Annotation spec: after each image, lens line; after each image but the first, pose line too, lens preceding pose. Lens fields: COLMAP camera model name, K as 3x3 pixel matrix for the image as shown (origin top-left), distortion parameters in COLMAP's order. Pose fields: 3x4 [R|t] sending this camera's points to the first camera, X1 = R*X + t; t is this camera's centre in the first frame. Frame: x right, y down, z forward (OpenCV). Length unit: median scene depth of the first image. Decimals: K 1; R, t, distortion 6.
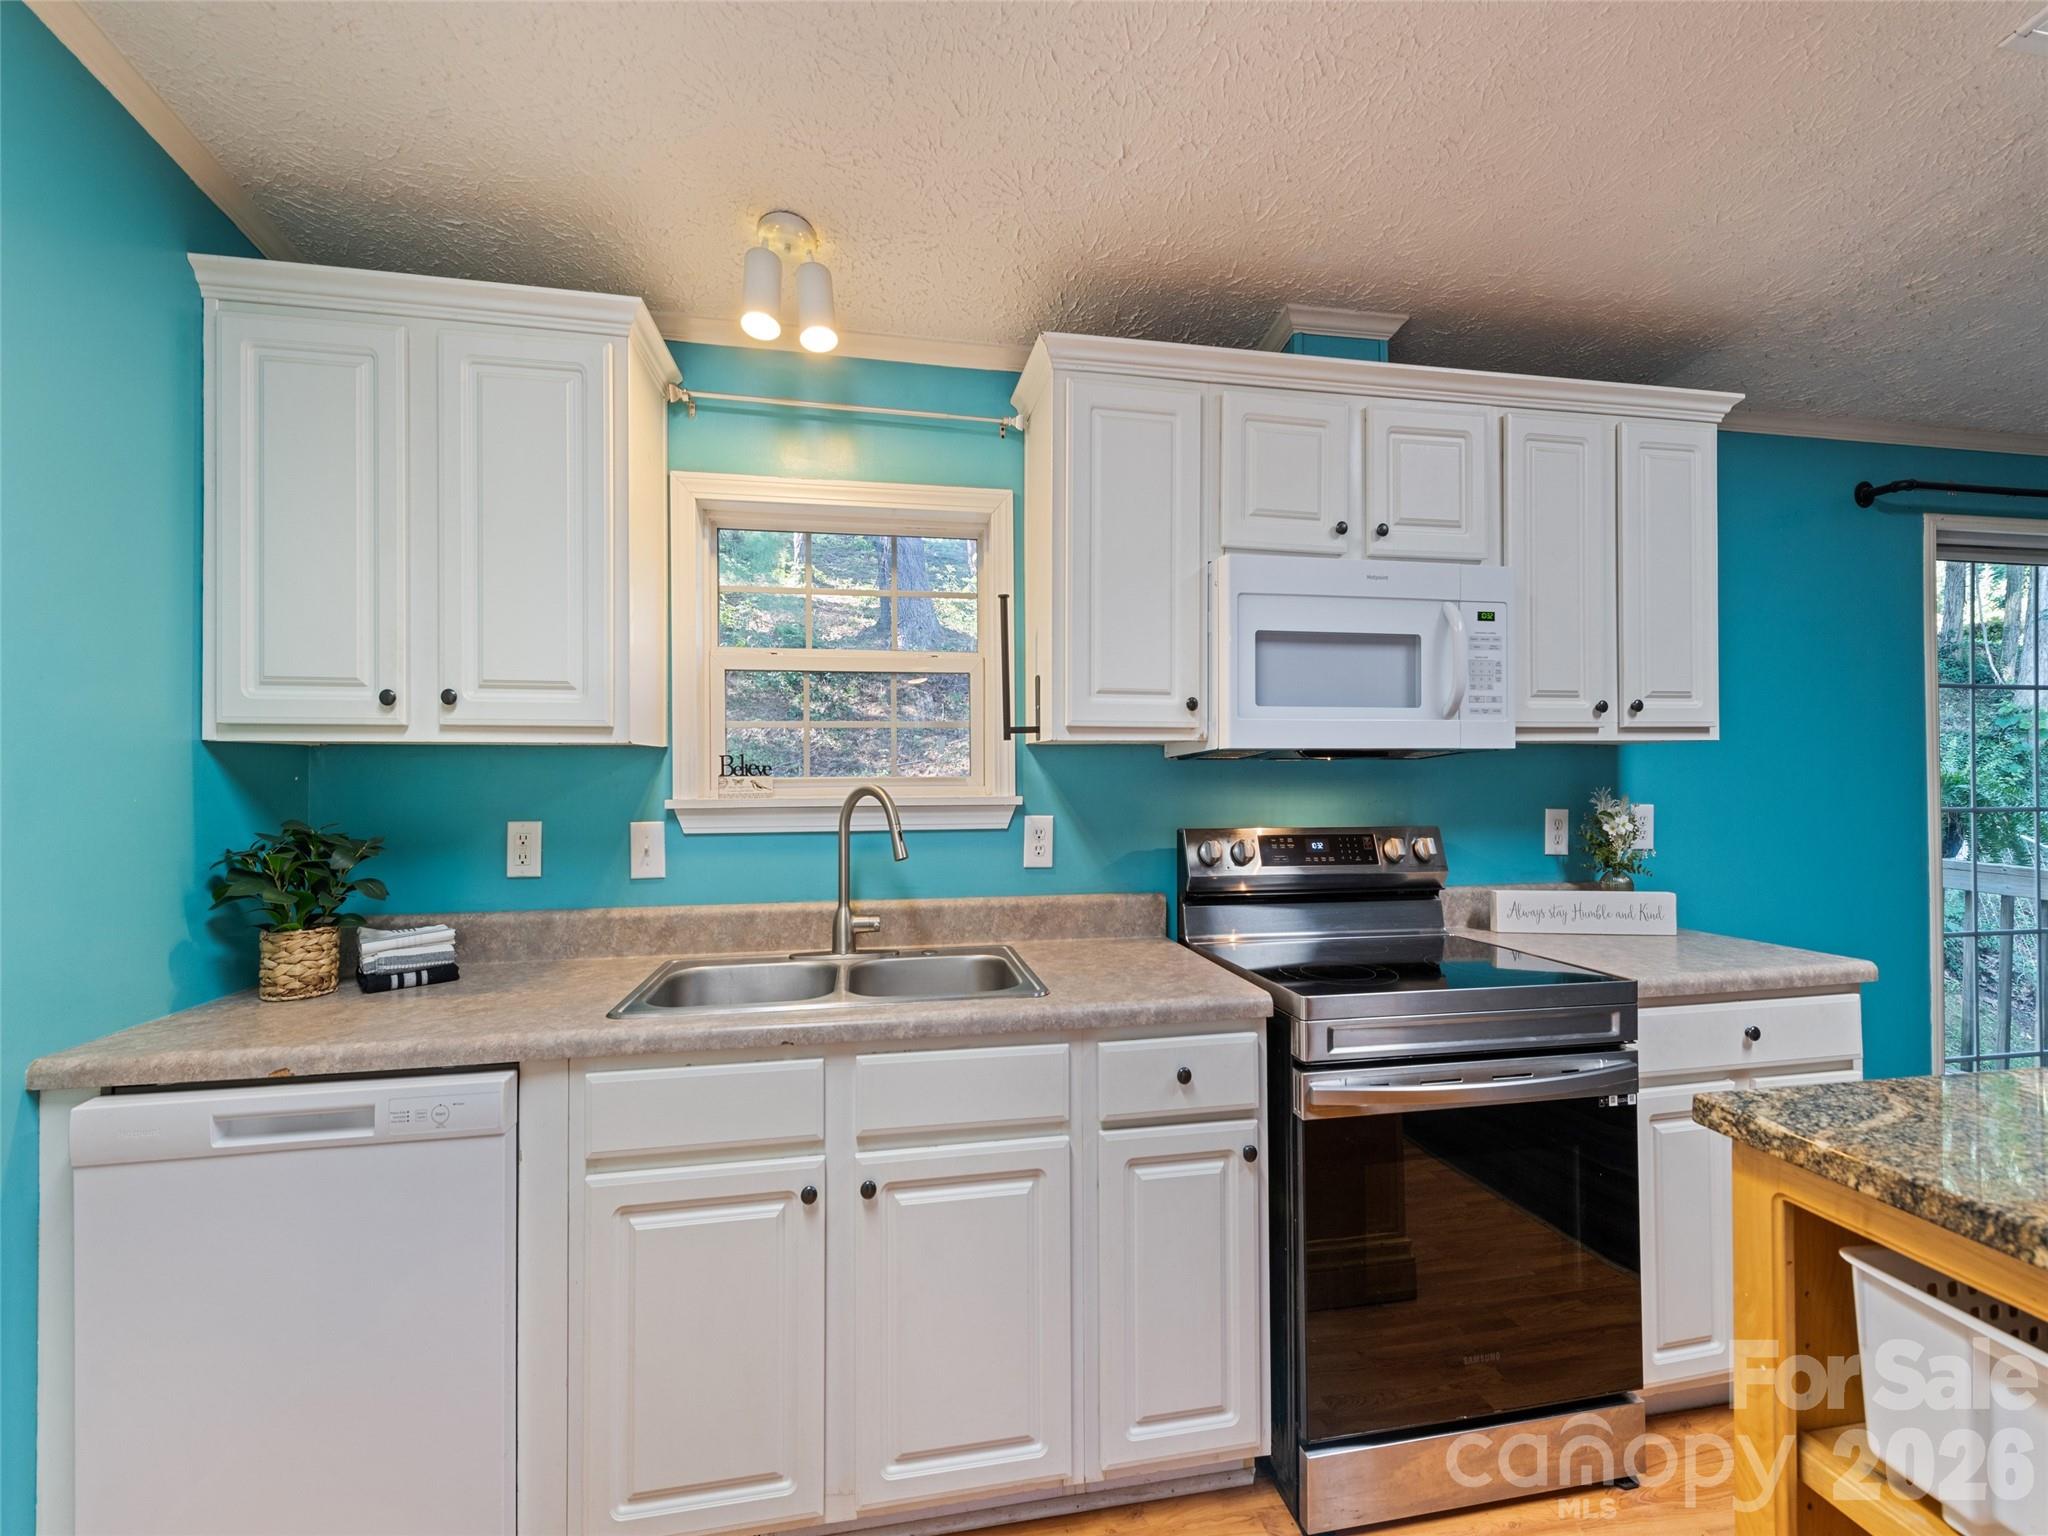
lens RADIAL K [[800.7, 0, 1021.7], [0, 800.7, 775.6], [0, 0, 1]] dist [0.011938, -0.002811]
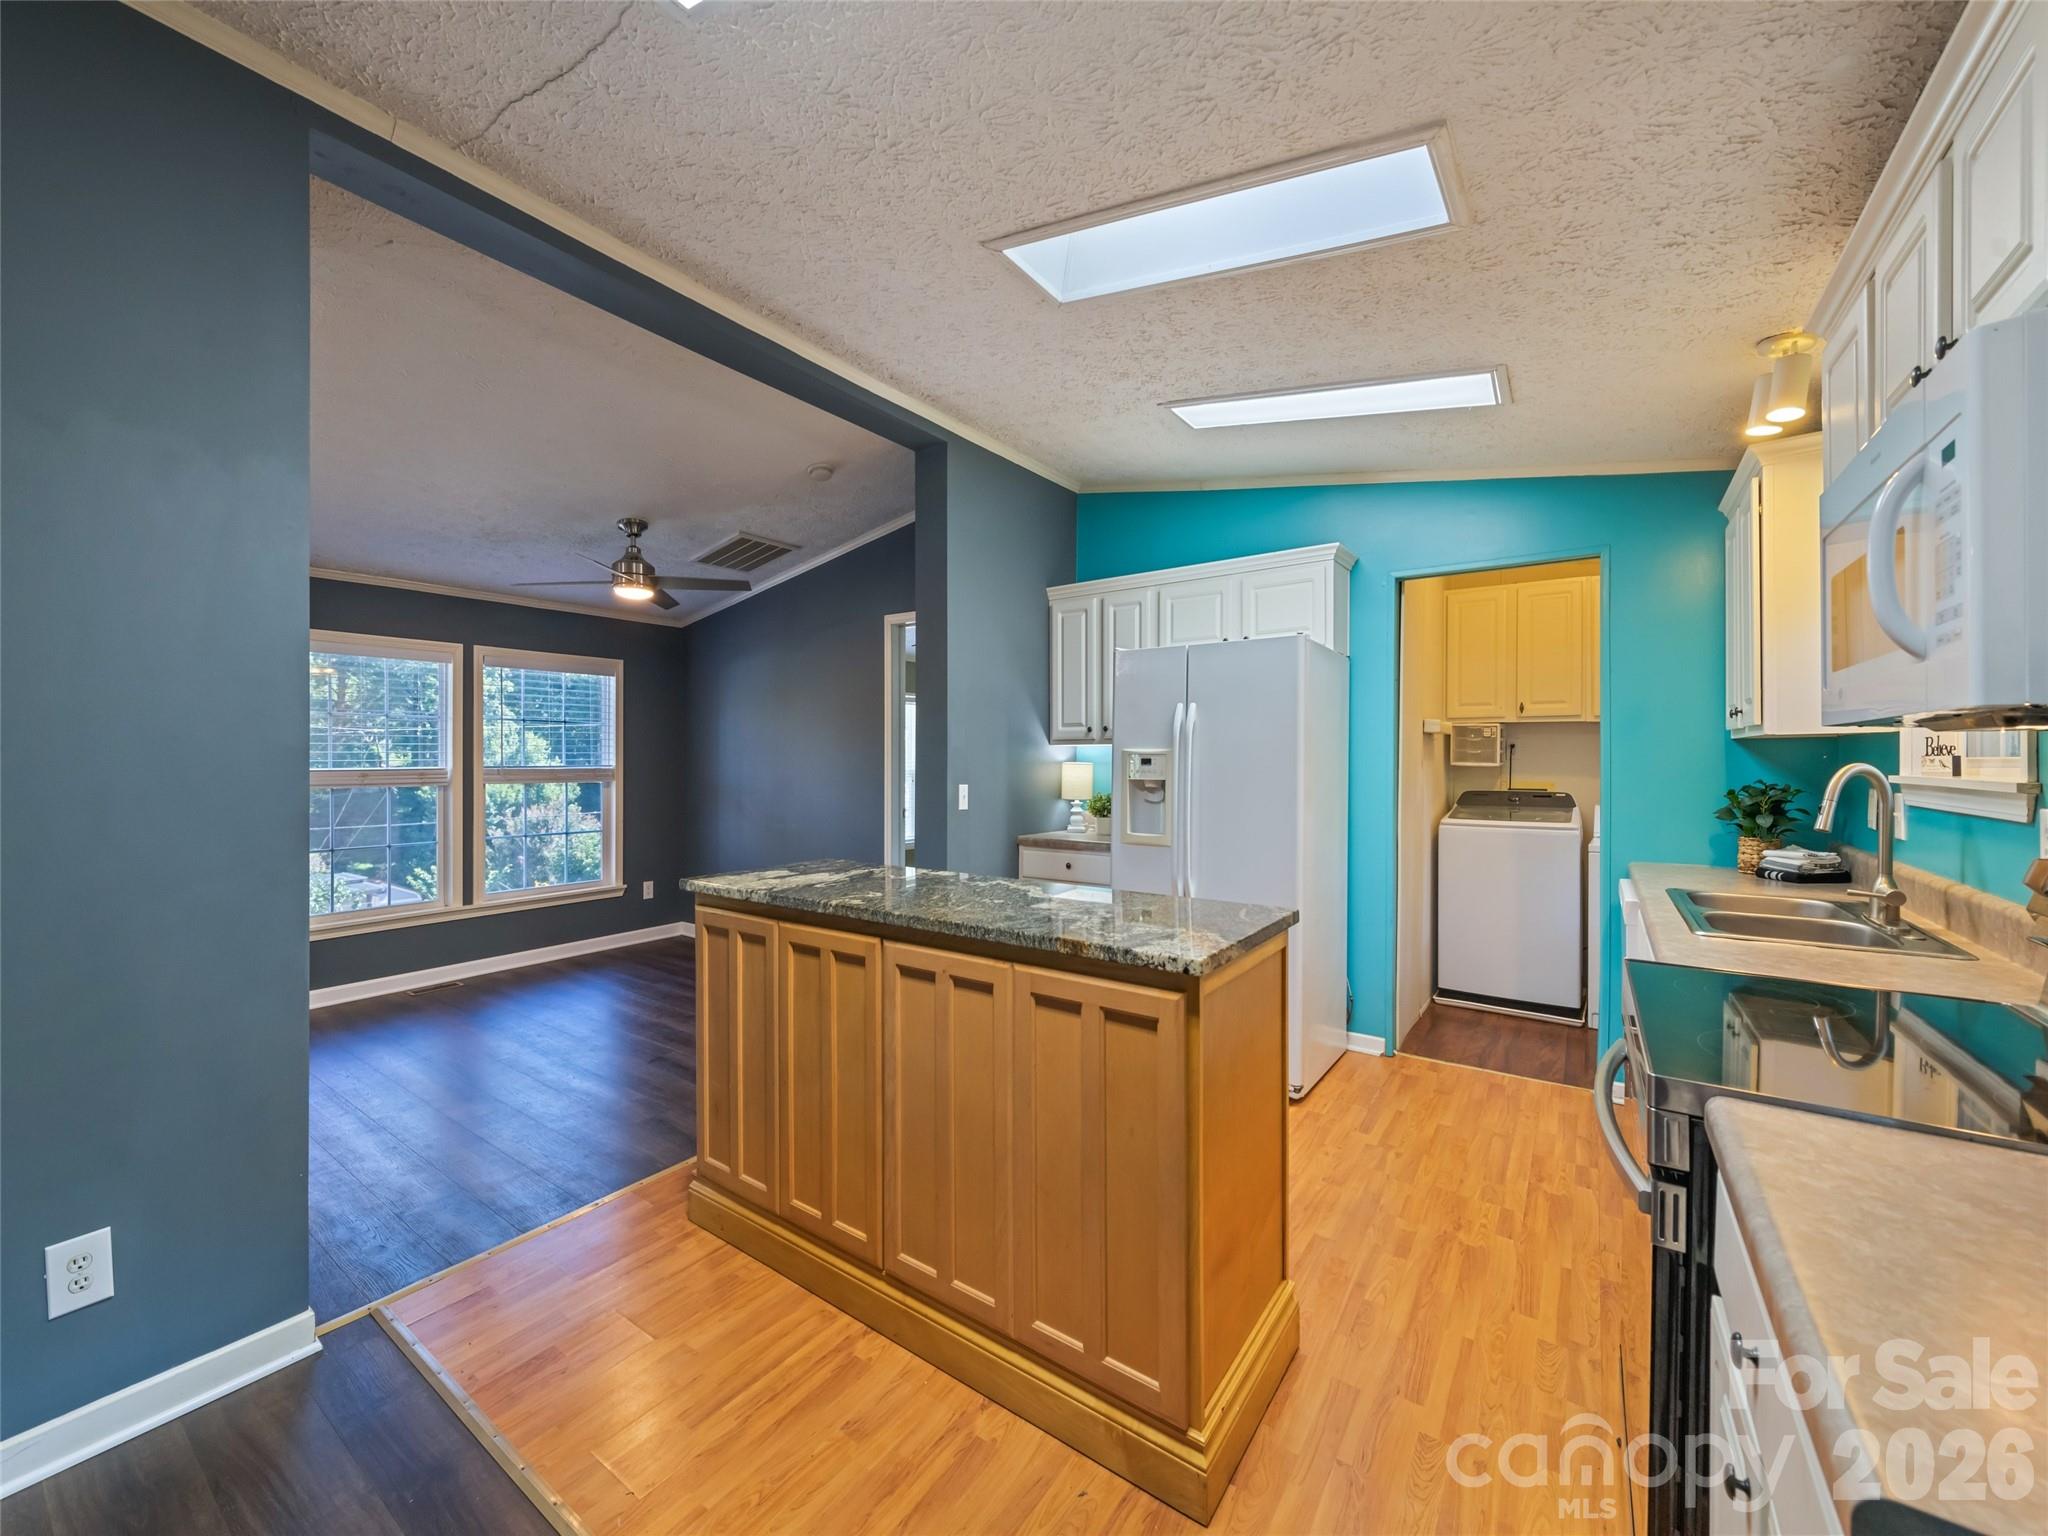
lens RADIAL K [[800.7, 0, 1013.9], [0, 800.7, 766.6], [0, 0, 1]] dist [0.011938, -0.002811]
pose [[-0.712983, 0.013239, -0.701057, 1.360759], [0.010898, 0.999910, 0.007799, -0.007571], [0.701097, -0.002080, -0.713063, 0.939946]]
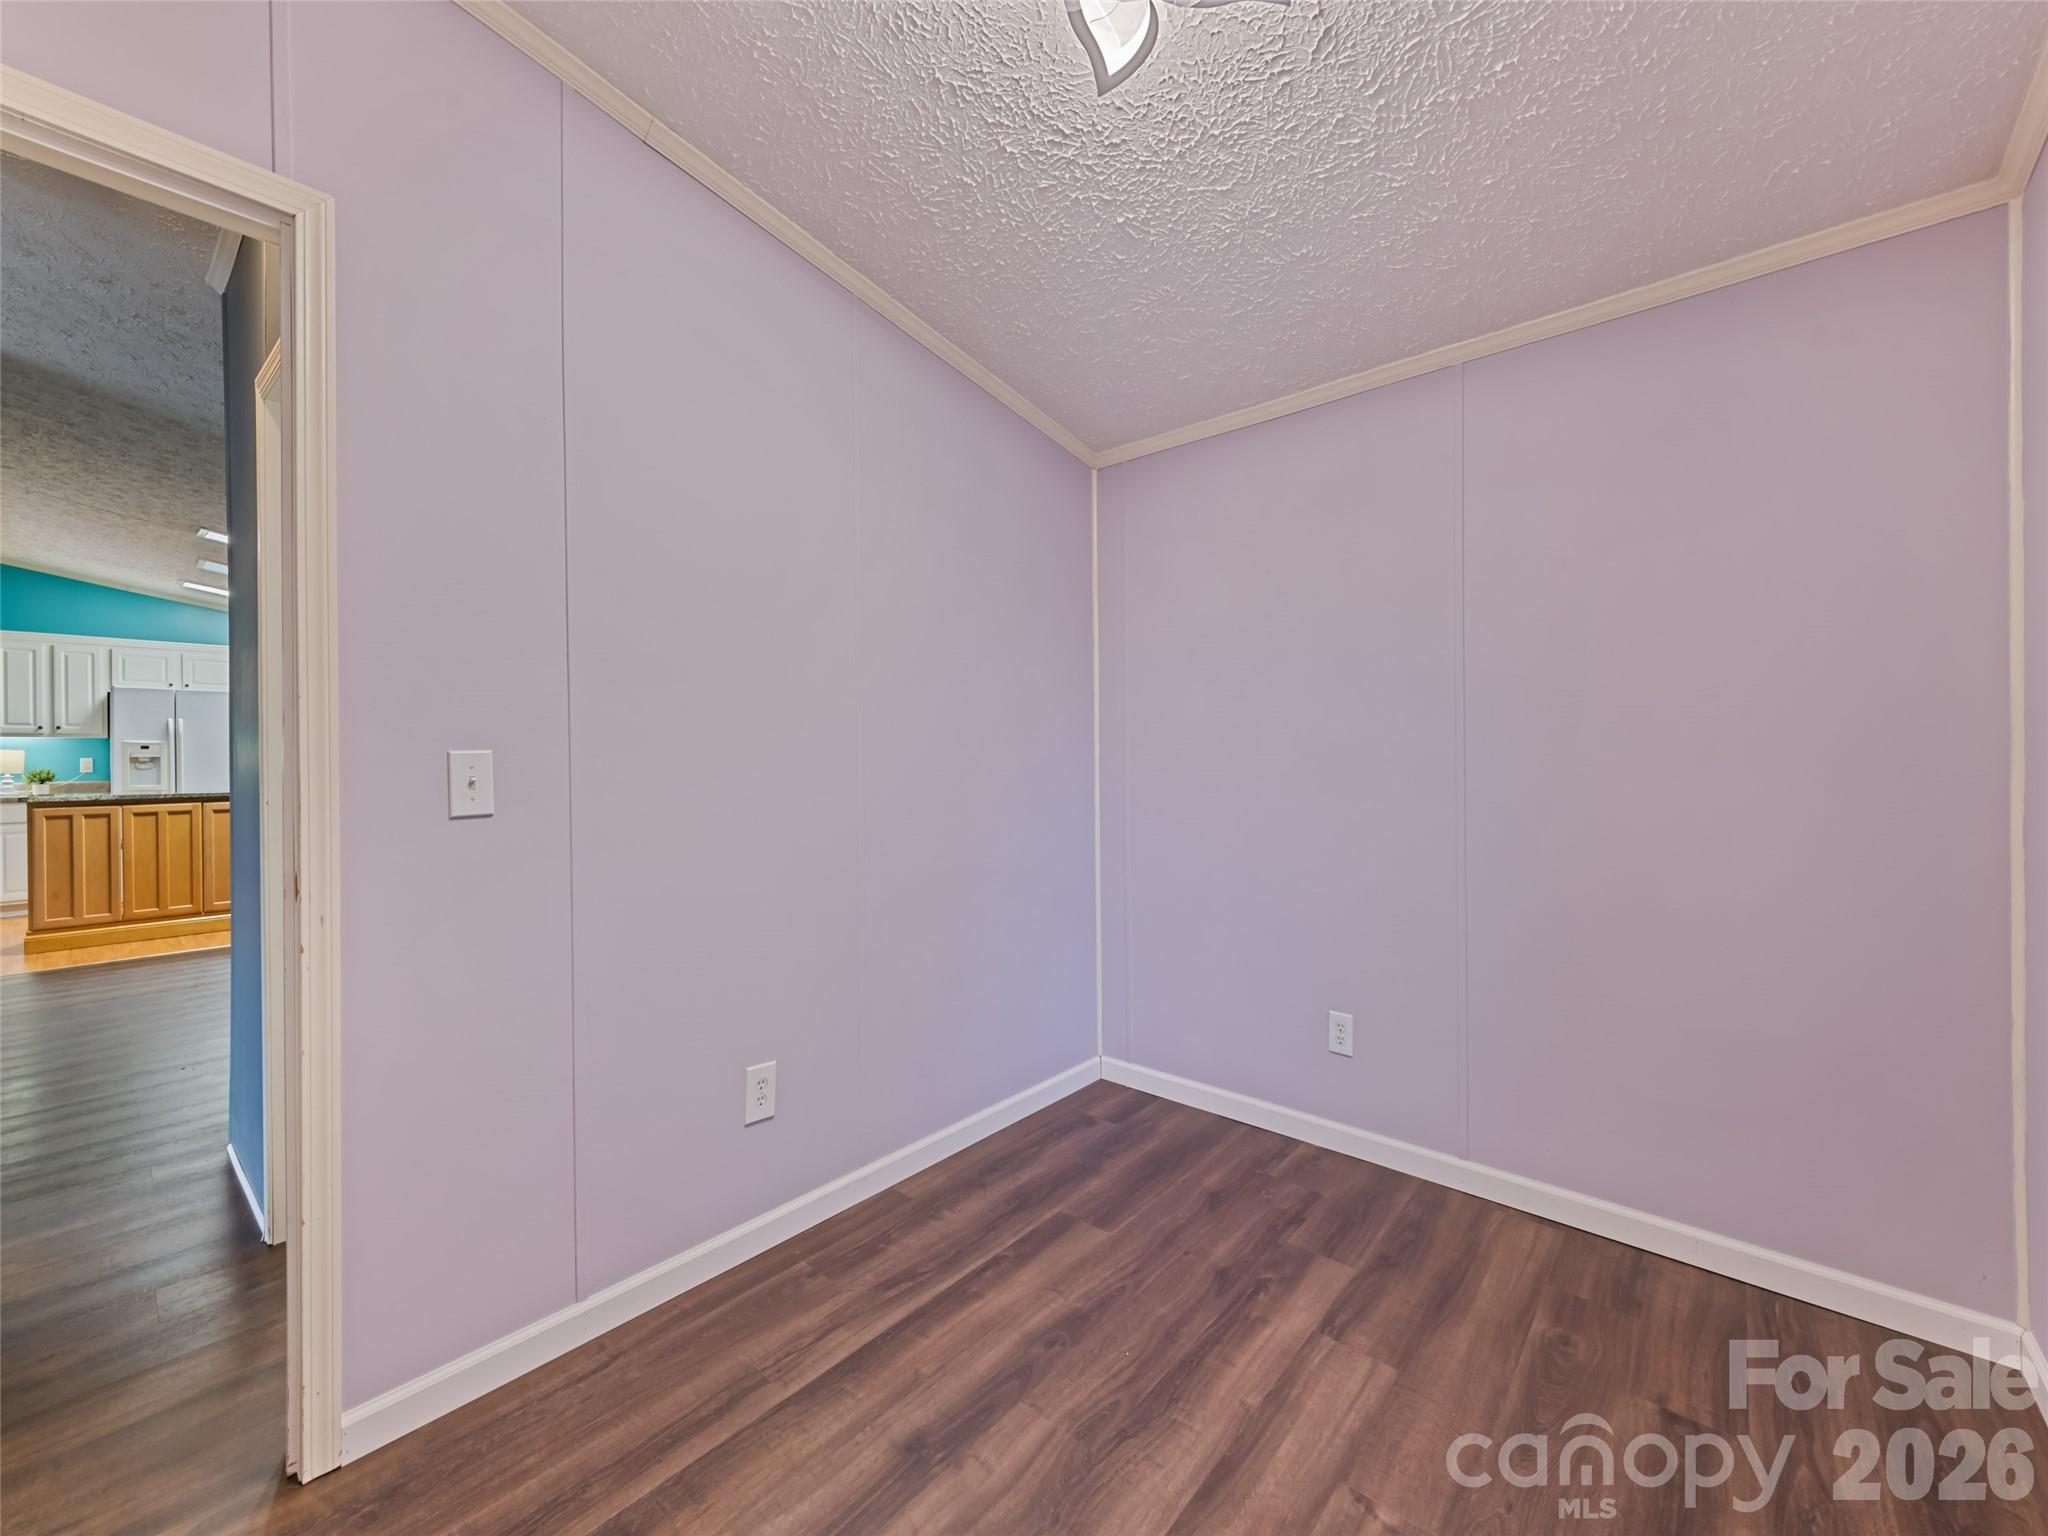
lens RADIAL K [[800.7, 0, 1019.8], [0, 800.7, 757.4], [0, 0, 1]] dist [0.011938, -0.002811]
pose [[0.632614, 0.006001, -0.774444, 5.227917], [0.007144, 0.999882, 0.013583, 0.022795], [0.774435, -0.014126, 0.632496, 0.561726]]
